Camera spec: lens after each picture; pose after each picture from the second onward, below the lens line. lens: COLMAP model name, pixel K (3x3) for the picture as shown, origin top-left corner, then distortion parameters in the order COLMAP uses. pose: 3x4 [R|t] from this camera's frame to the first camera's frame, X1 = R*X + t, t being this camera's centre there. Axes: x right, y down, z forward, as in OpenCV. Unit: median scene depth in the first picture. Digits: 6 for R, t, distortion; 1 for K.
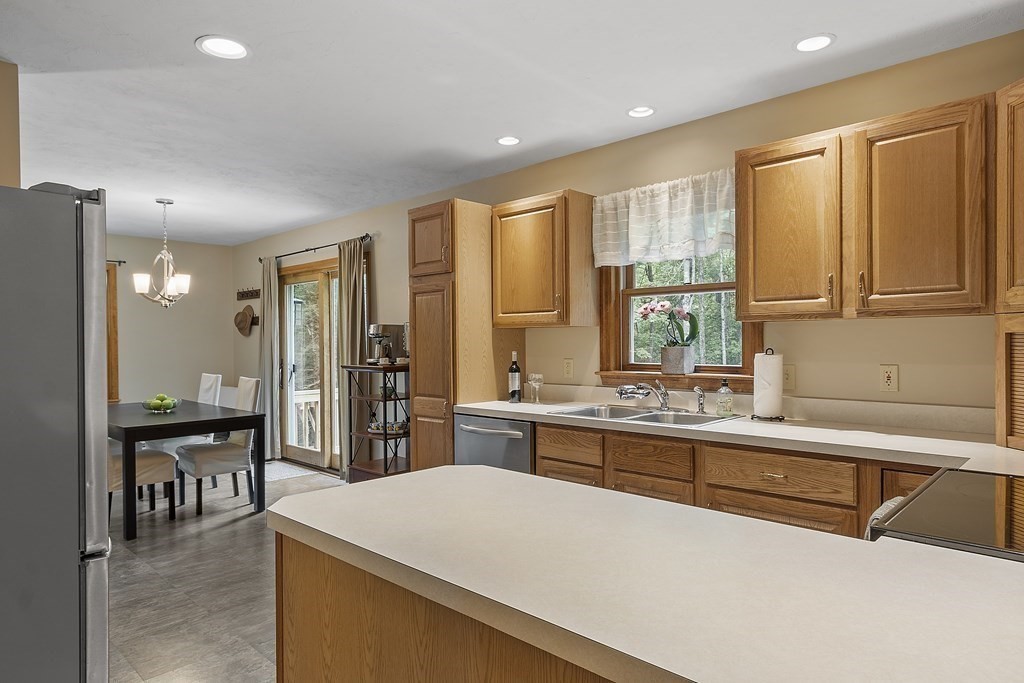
lens RADIAL K [[620.5, 0, 504.5], [0, 620.5, 343.4], [0, 0, 1]] dist [0.003803, 0.001431]
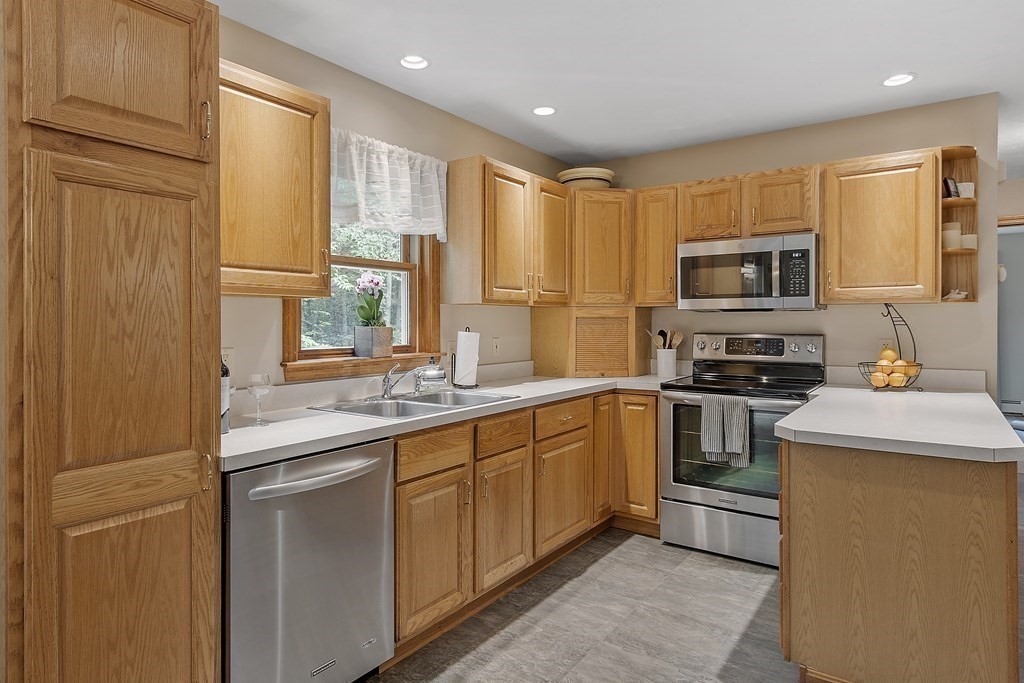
lens RADIAL K [[593.0, 0, 509.4], [0, 593.0, 319.8], [0, 0, 1]] dist [0.001320, -0.004670]
pose [[-0.150398, 0.009267, 0.988582, -0.571576], [0.004217, 0.999953, -0.008732, 0.003525], [-0.988617, 0.002856, -0.150430, 0.892211]]
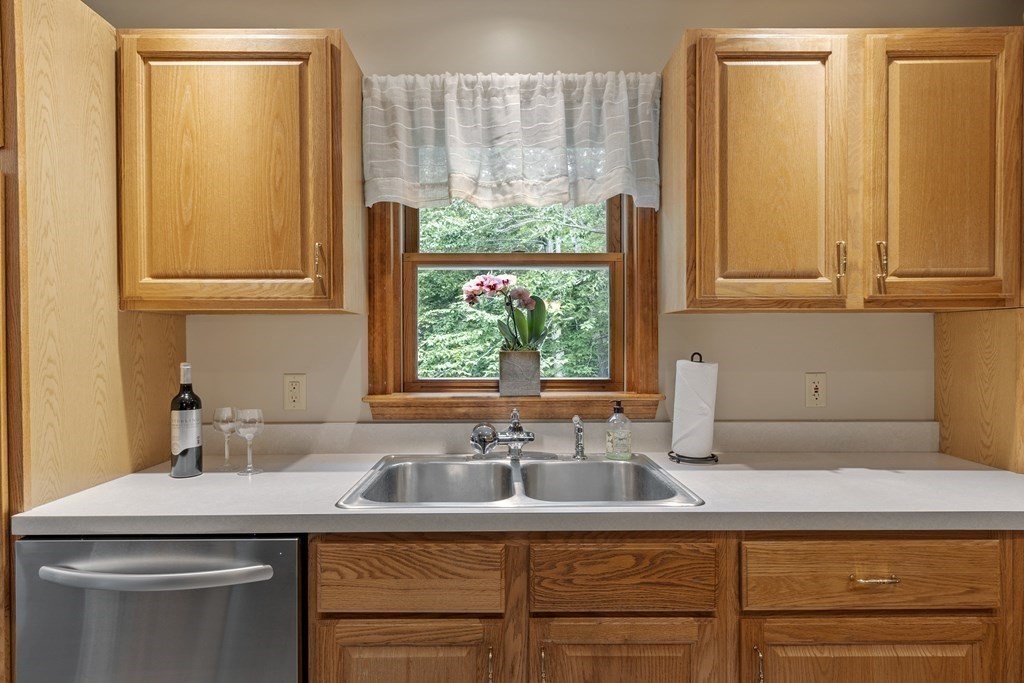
lens RADIAL K [[539.7, 0, 508.0], [0, 539.7, 346.4], [0, 0, 1]] dist [0.005185, 0.000198]
pose [[0.714406, 0.000091, 0.699731, -0.099822], [0.000084, 1.000000, -0.000216, 0.001185], [-0.699731, 0.000213, 0.714406, 0.595456]]
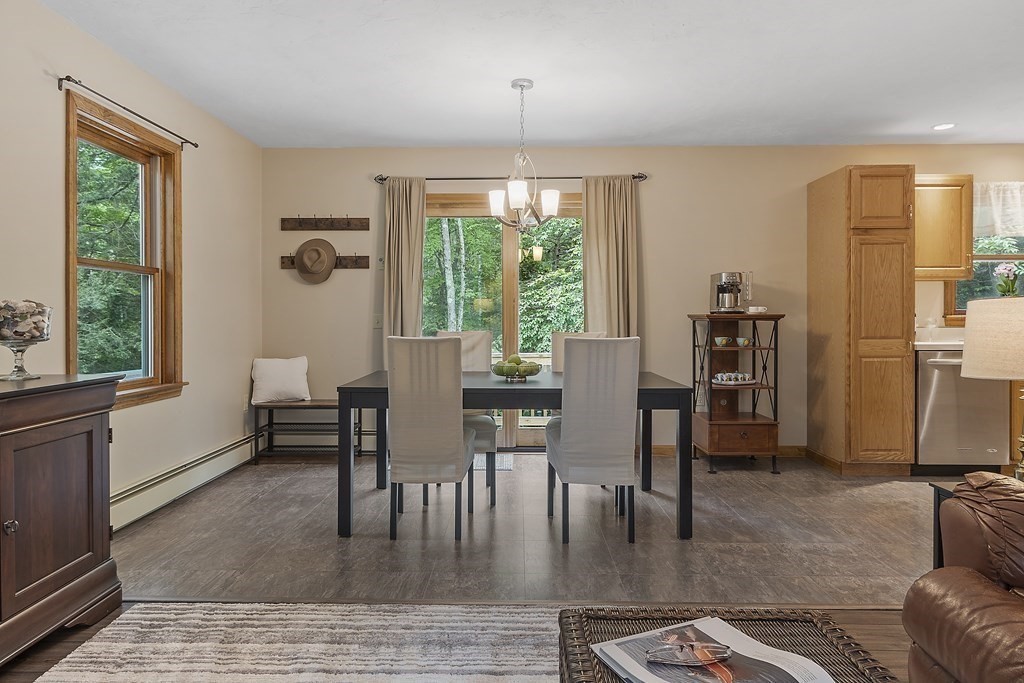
lens RADIAL K [[620.5, 0, 516.1], [0, 620.5, 321.8], [0, 0, 1]] dist [0.003803, 0.001431]
pose [[0.733307, 0.001763, 0.679895, -1.474015], [-0.002903, 0.999996, 0.000537, 0.062900], [-0.679891, -0.002367, 0.733309, 0.685171]]
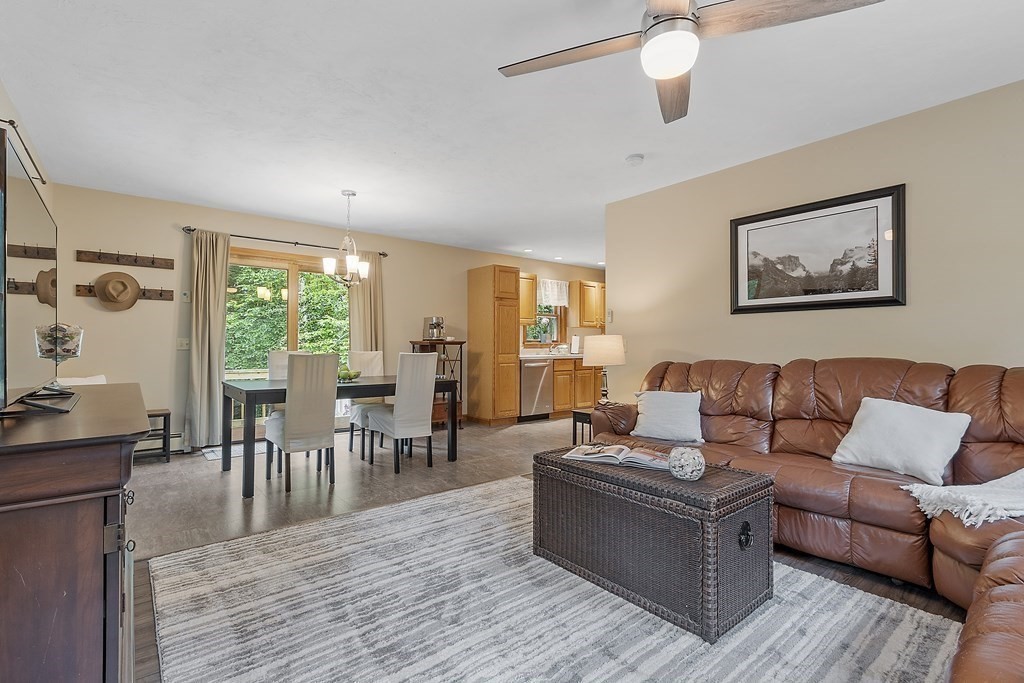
lens RADIAL K [[459.4, 0, 495.1], [0, 459.4, 340.0], [0, 0, 1]] dist [-0.001076, -0.000011]
pose [[0.145102, 0.017916, 0.989254, -1.880077], [-0.002757, 0.999839, -0.017704, 0.071877], [-0.989413, -0.000159, 0.145128, 0.879439]]
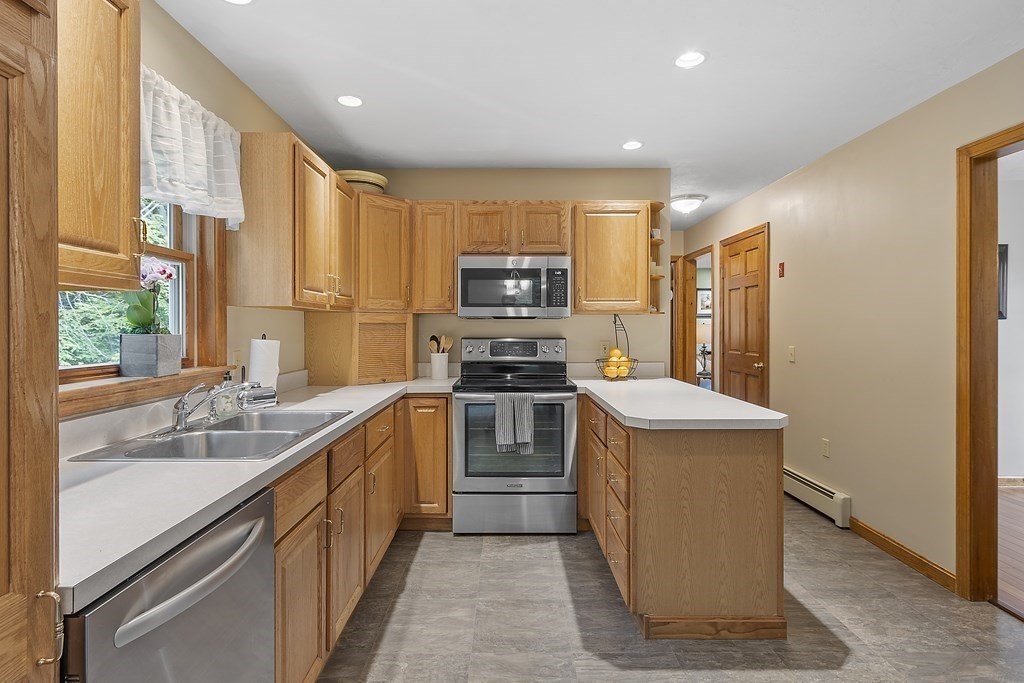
lens RADIAL K [[515.5, 0, 508.9], [0, 515.5, 327.0], [0, 0, 1]] dist [-0.001581, -0.001023]
pose [[-0.699124, 0.005627, 0.714978, -0.358615], [0.005225, 0.999983, -0.002761, 0.000981], [-0.714981, 0.001806, -0.699141, 1.059991]]
